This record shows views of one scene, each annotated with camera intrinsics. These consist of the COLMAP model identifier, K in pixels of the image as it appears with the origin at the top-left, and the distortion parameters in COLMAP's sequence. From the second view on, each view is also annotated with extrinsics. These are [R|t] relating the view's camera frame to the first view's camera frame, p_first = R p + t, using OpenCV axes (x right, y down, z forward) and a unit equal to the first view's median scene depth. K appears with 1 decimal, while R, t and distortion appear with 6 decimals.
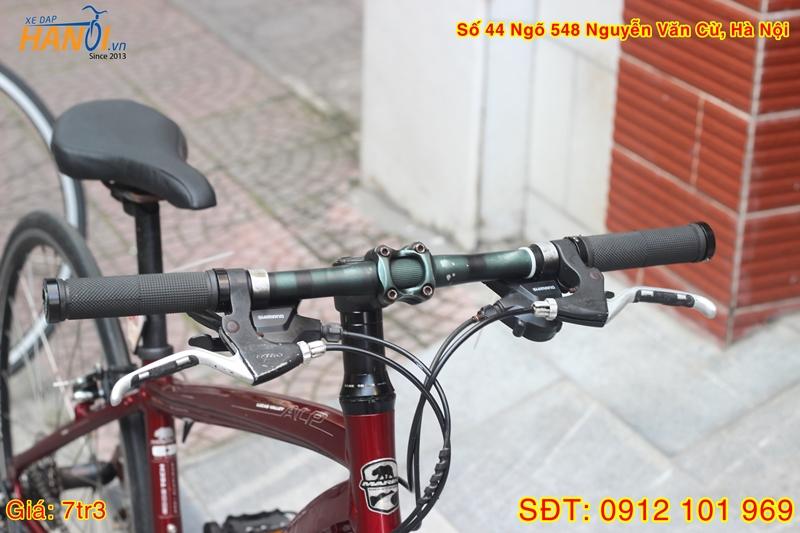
lens RADIAL K [[1917.7, 0, 408.4], [0, 1917.7, 264.3], [0, 0, 1]] dist [-0.085542, -0.227788]
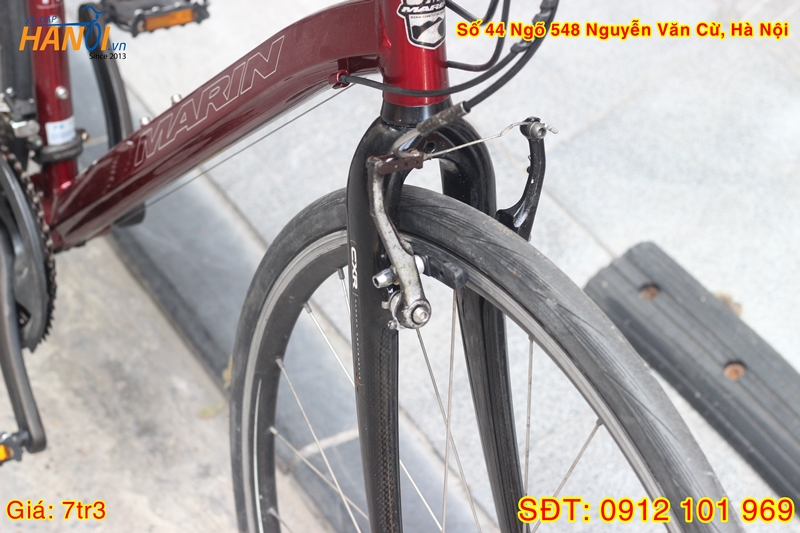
lens RADIAL K [[1917.7, 0, 408.4], [0, 1917.7, 264.3], [0, 0, 1]] dist [-0.085542, -0.227788]
pose [[0.986684, -0.031675, 0.159534, -0.150095], [-0.021557, 0.946733, 0.321299, -0.031976], [-0.161213, -0.320459, 0.933443, 0.288386]]
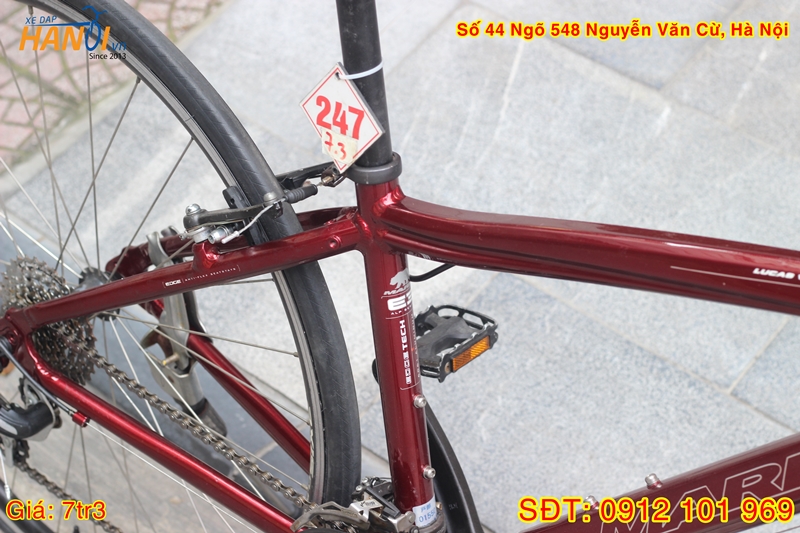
lens RADIAL K [[1917.7, 0, 408.4], [0, 1917.7, 264.3], [0, 0, 1]] dist [-0.085542, -0.227788]
pose [[0.911974, -0.220154, 0.346174, -0.502850], [0.111933, 0.945327, 0.306313, -0.178278], [-0.394684, -0.240601, 0.886756, 0.526546]]
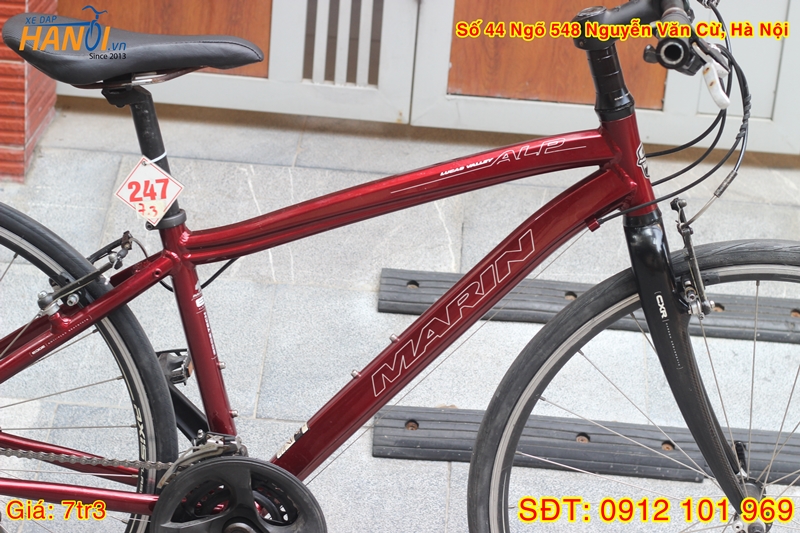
lens RADIAL K [[1894.5, 0, 400.0], [0, 1894.5, 266.5], [0, 0, 1]] dist [-0.097209, -0.022138]
pose [[0.461755, -0.326843, 0.824595, -1.347327], [0.284689, 0.935063, 0.211209, -0.165229], [-0.840080, 0.137226, 0.524818, 0.447144]]
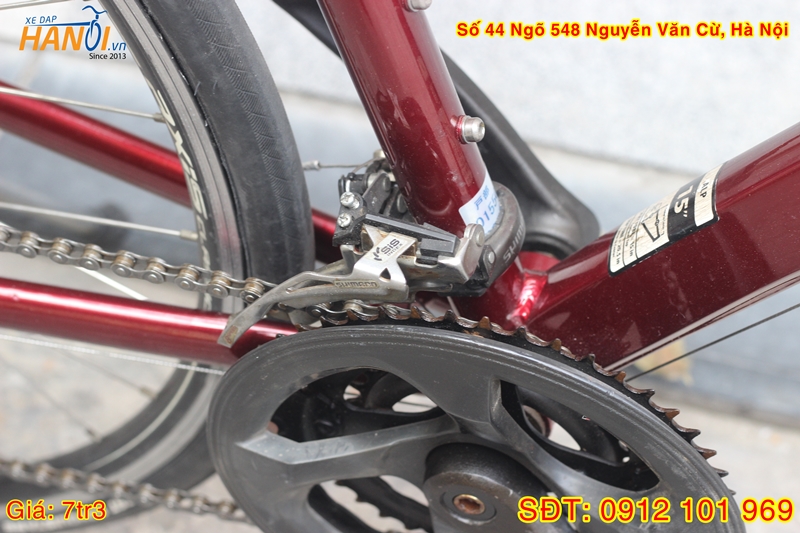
lens RADIAL K [[1955.5, 0, 400.0], [0, 1955.5, 266.5], [0, 0, 1]] dist [-0.103070, -0.143005]
pose [[0.667778, -0.638538, 0.382547, -0.380523], [0.349632, 0.722775, 0.596116, -0.027059], [-0.657138, -0.264322, 0.705906, 1.062444]]
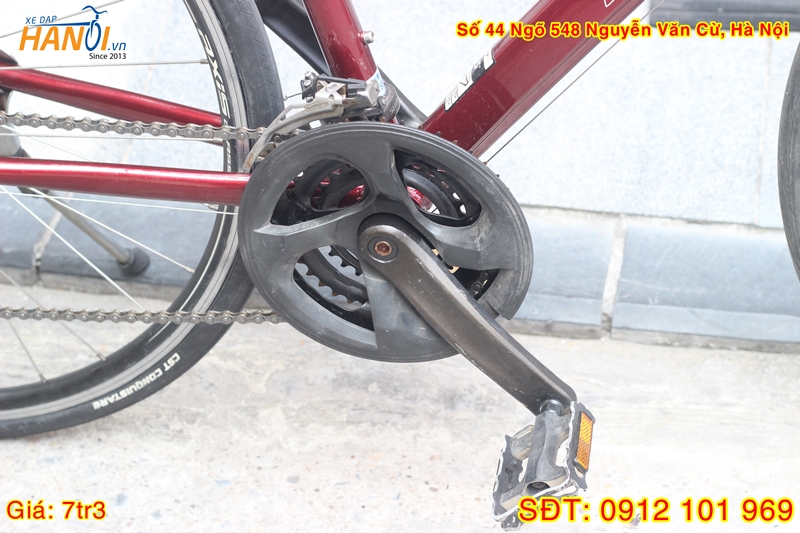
lens RADIAL K [[1917.7, 0, 408.4], [0, 1917.7, 264.3], [0, 0, 1]] dist [-0.085542, -0.227788]
pose [[0.582208, -0.567689, 0.582034, -0.749672], [0.375826, 0.822712, 0.426497, -0.056191], [-0.720964, -0.029567, 0.692342, 0.743577]]
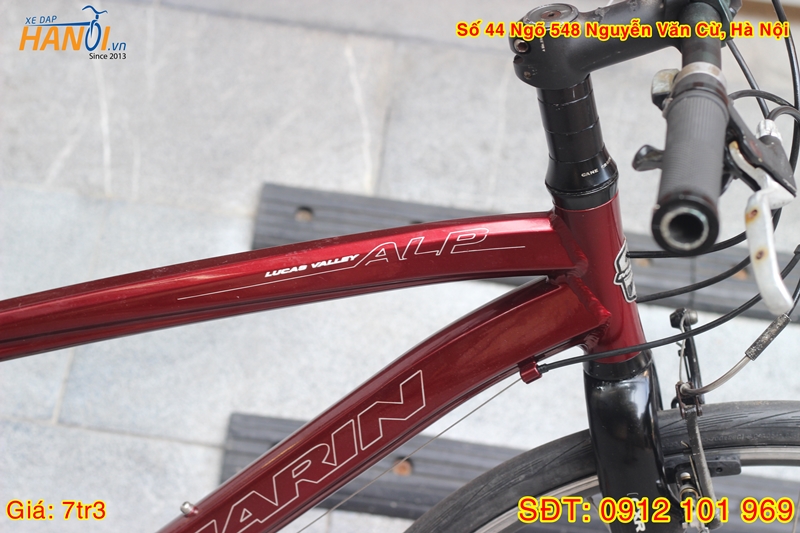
lens RADIAL K [[1917.7, 0, 408.4], [0, 1917.7, 264.3], [0, 0, 1]] dist [-0.085542, -0.227788]
pose [[0.485852, -0.463061, 0.741298, -0.683063], [0.231731, 0.886019, 0.401585, -0.240051], [-0.842763, -0.023329, 0.537779, 0.679341]]
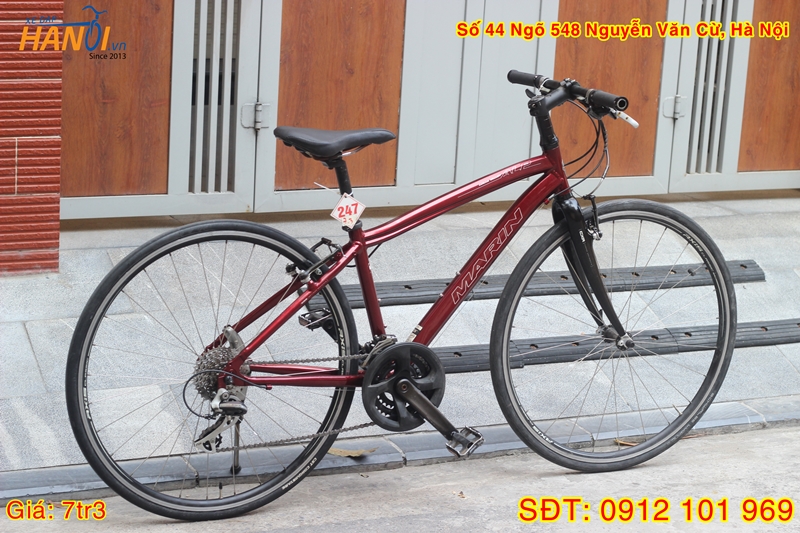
lens RADIAL K [[1894.5, 0, 400.0], [0, 1894.5, 266.5], [0, 0, 1]] dist [-0.097209, -0.022138]
pose [[0.007095, -0.269971, 0.962842, -3.004812], [0.329426, 0.909749, 0.252657, -0.591076], [-0.944155, 0.315393, 0.095391, 1.059682]]
